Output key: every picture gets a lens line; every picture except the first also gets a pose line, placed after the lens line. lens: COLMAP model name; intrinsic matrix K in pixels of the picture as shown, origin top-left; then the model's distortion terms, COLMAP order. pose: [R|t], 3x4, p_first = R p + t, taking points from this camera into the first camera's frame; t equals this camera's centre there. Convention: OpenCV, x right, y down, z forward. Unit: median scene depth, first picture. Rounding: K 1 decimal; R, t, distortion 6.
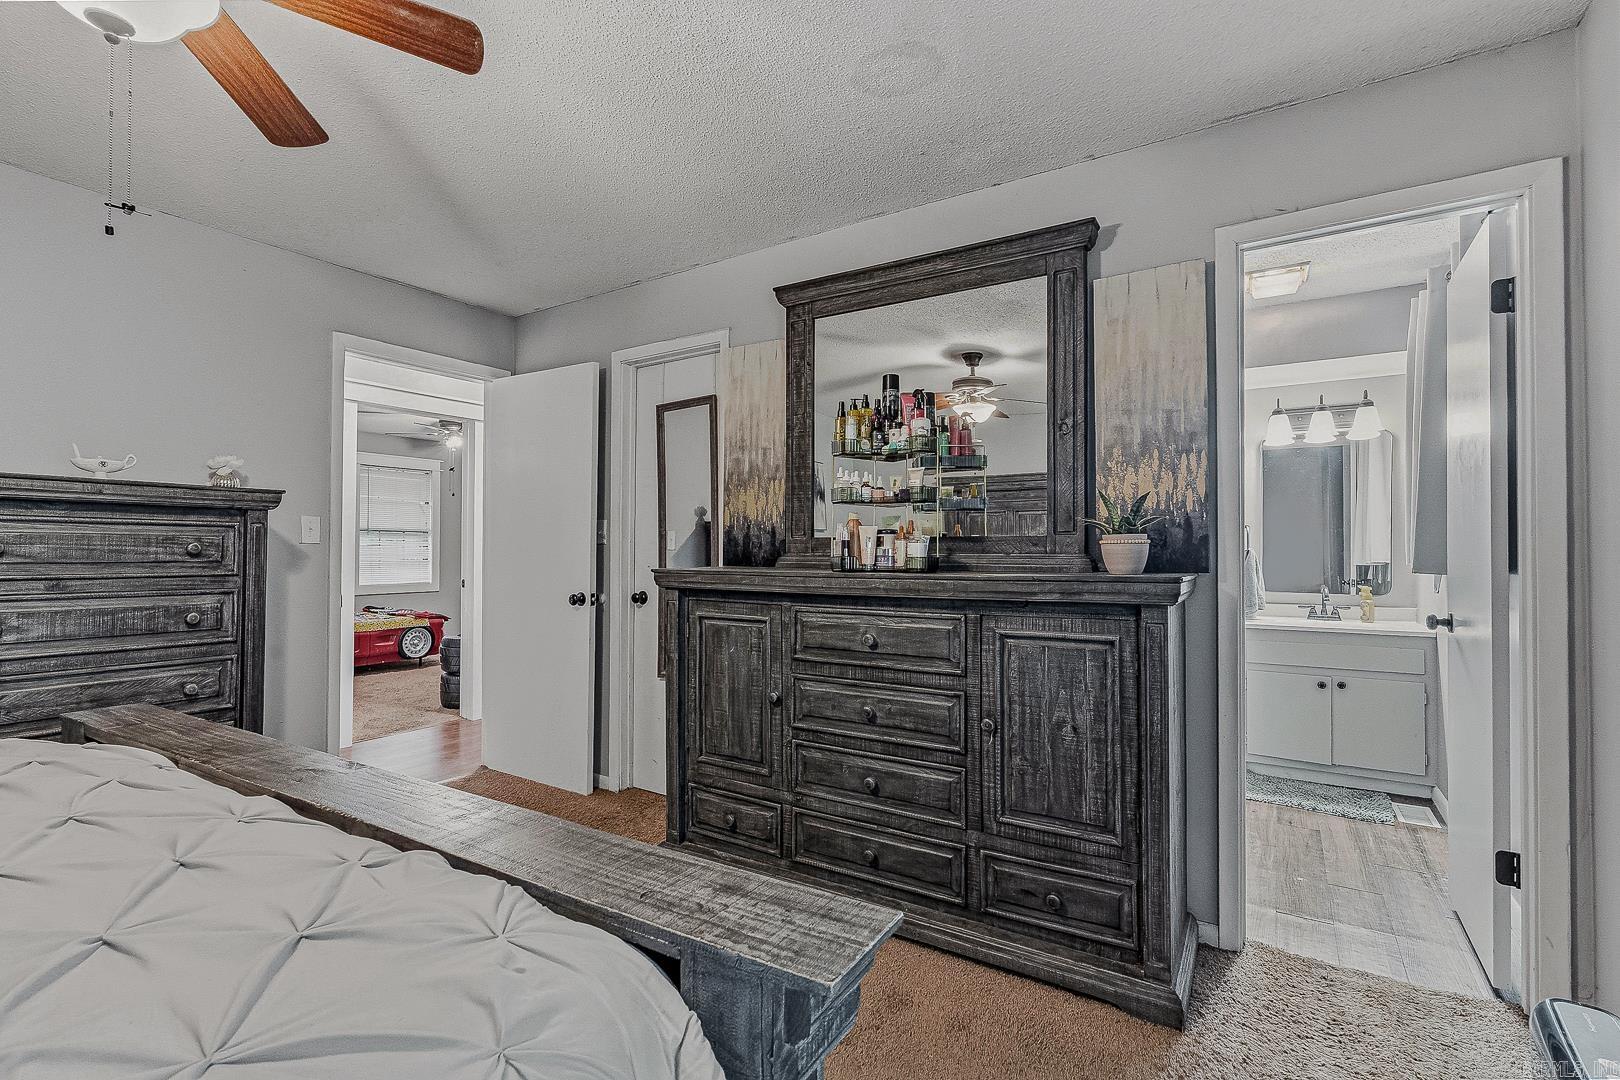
lens RADIAL K [[732.3, 0, 810.0], [0, 732.3, 540.0], [0, 0, 1]] dist [0.000827, 0.000059]
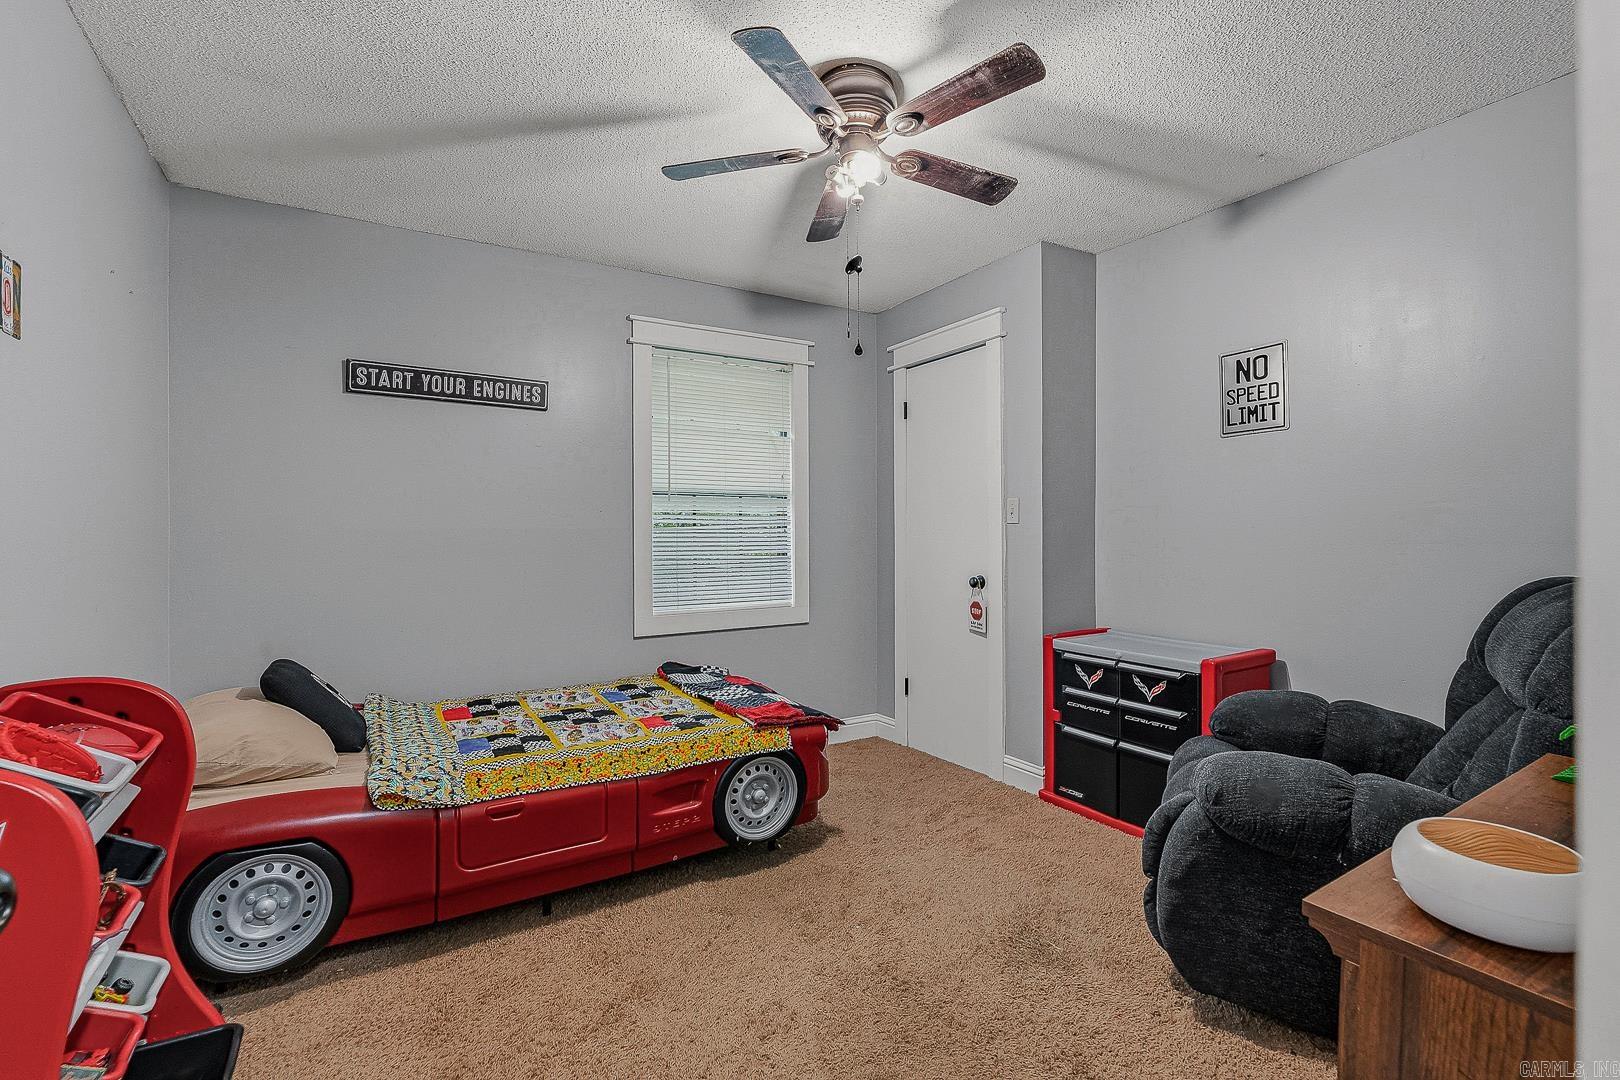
lens RADIAL K [[732.3, 0, 810.0], [0, 732.3, 540.0], [0, 0, 1]] dist [0.000827, 0.000059]
pose [[0.900517, 0.000239, -0.434820, -0.358325], [0.009315, 0.999760, 0.019842, 0.009083], [0.434720, -0.021919, 0.900299, 0.687697]]
